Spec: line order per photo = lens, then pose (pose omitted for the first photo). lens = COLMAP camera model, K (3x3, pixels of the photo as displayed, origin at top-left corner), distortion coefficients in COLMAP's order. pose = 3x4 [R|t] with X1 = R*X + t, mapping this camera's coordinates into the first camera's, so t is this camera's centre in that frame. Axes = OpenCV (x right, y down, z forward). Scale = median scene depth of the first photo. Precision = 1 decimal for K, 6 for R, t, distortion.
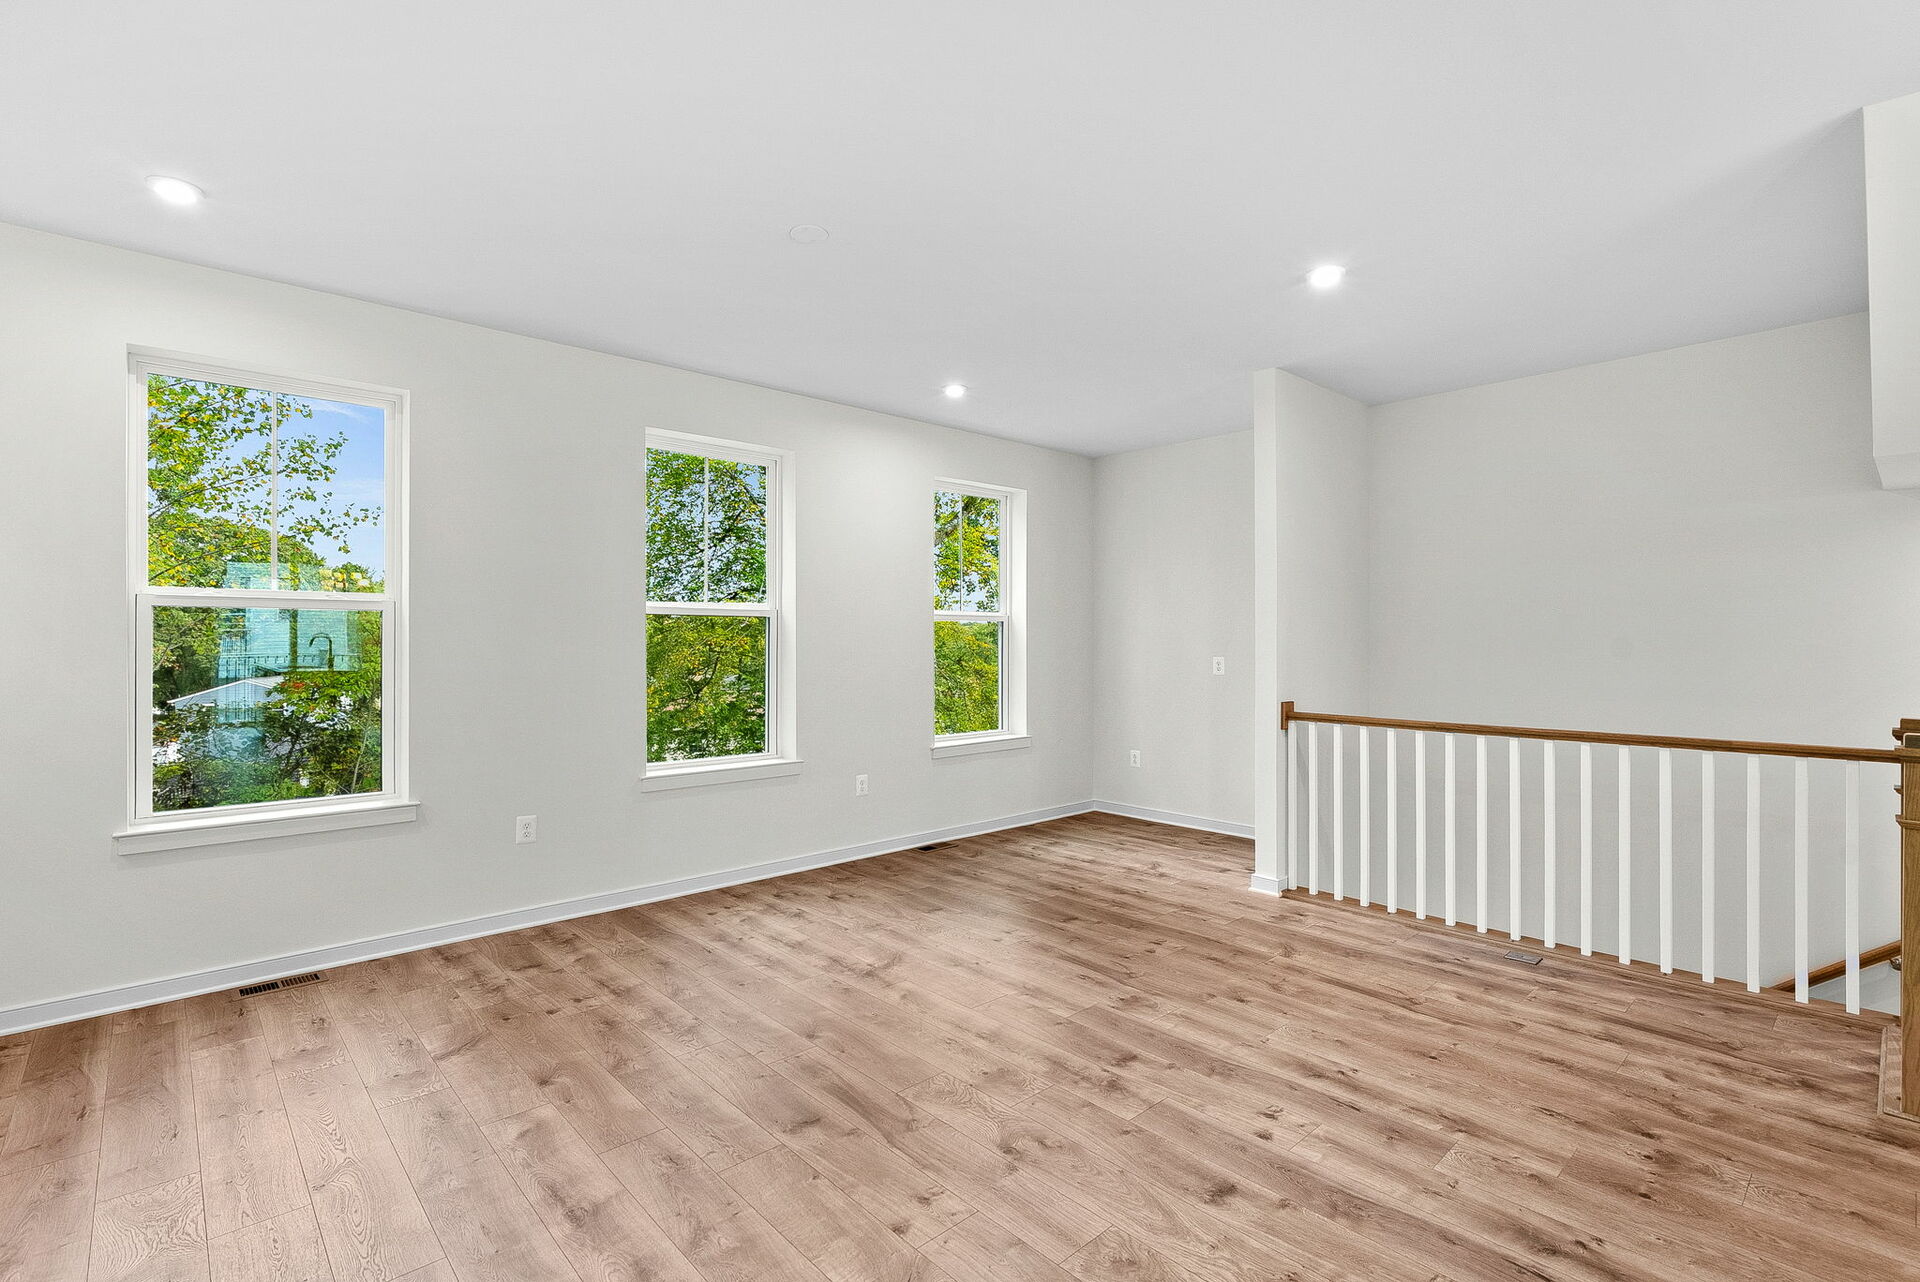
lens RADIAL K [[878.9, 0, 960.0], [0, 878.9, 641.0], [0, 0, 1]] dist [-0.002193, -0.000043]
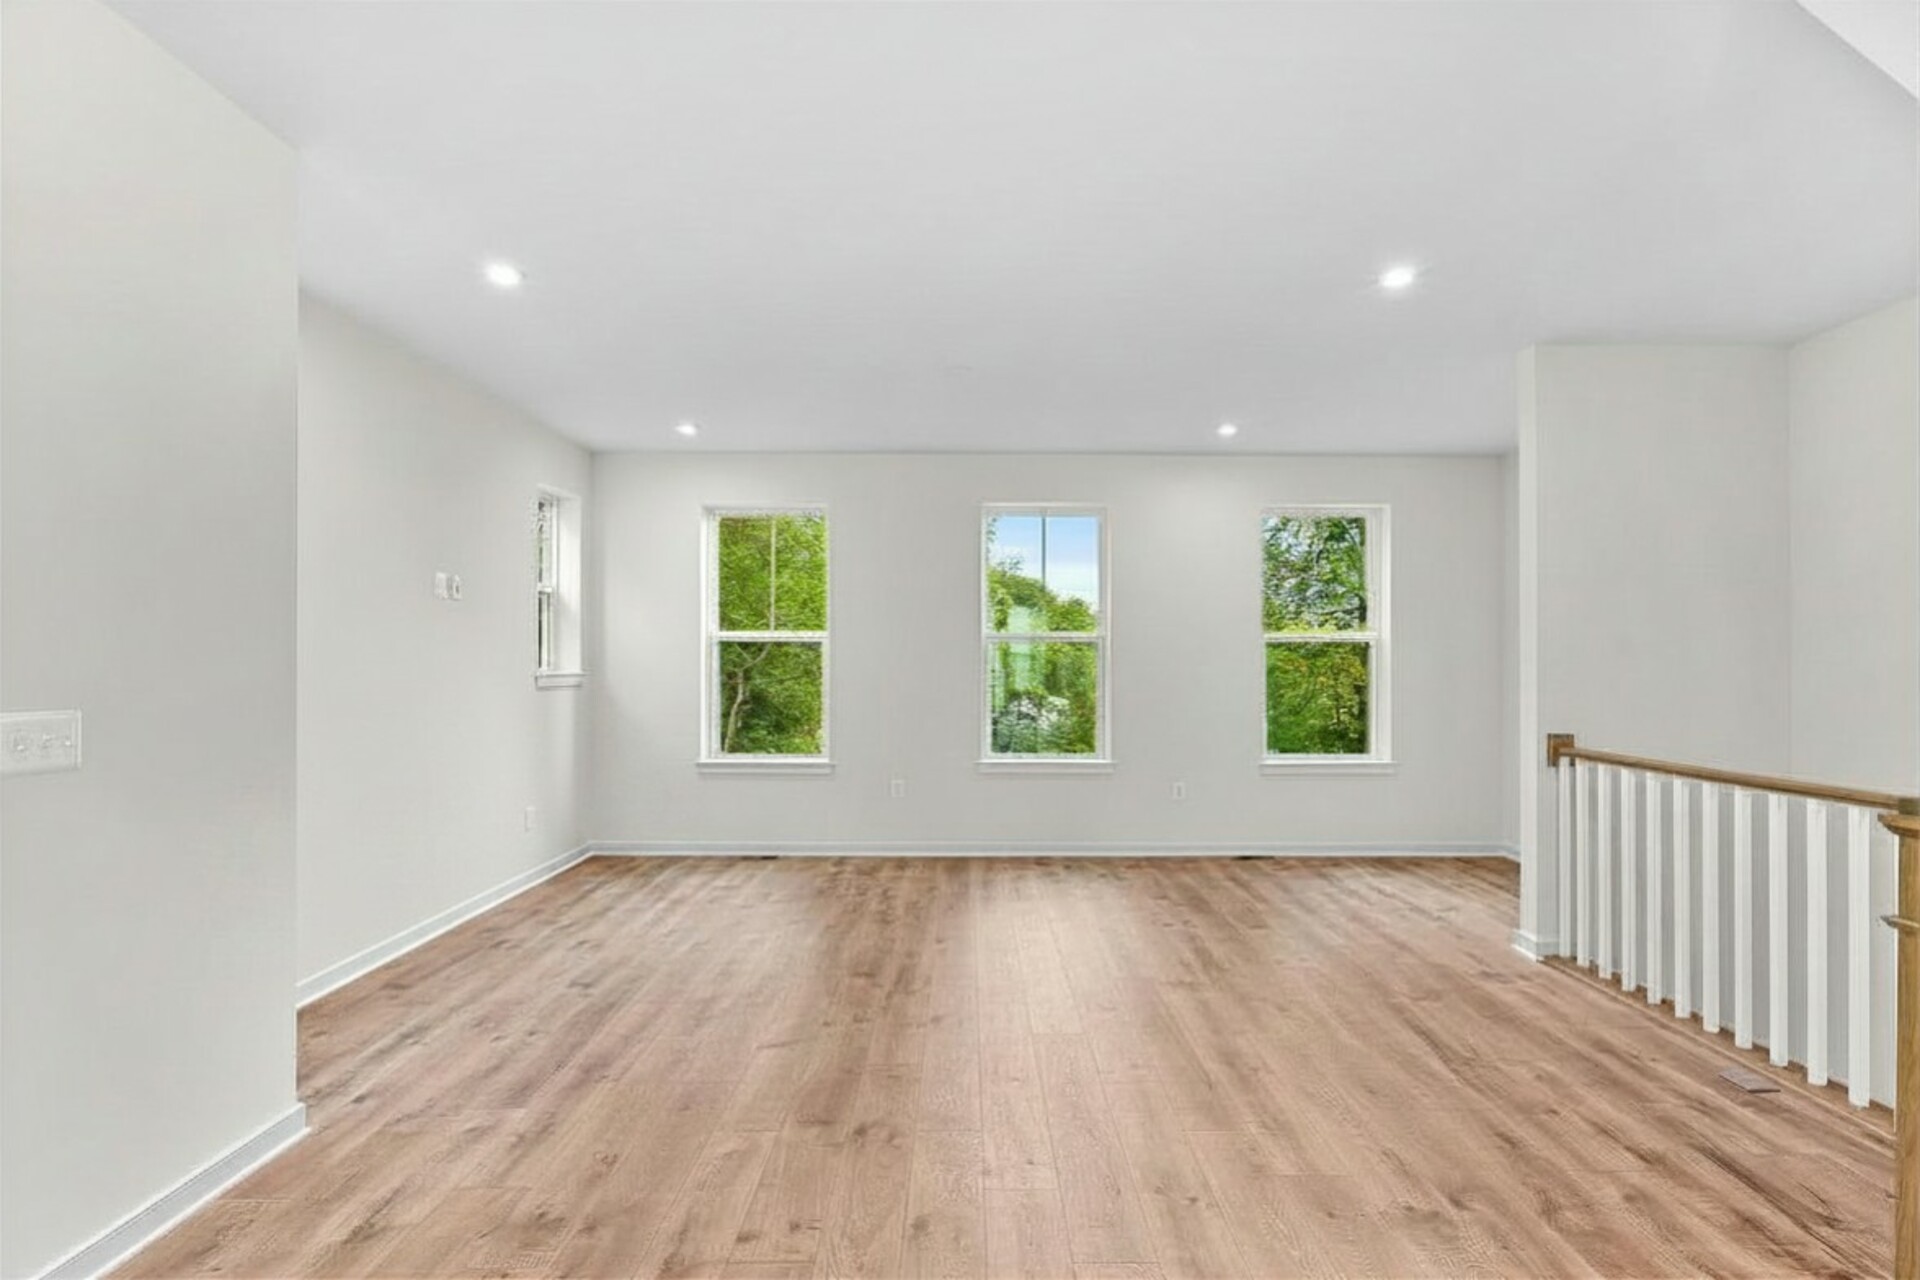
lens RADIAL K [[869.8, 0, 960.1], [0, 869.8, 667.4], [0, 0, 1]] dist [0.000557, 0.000473]
pose [[0.736691, 0.002997, -0.676223, 0.651370], [-0.004514, 0.999990, -0.000486, 0.010351], [0.676215, 0.003411, 0.736697, -0.004027]]
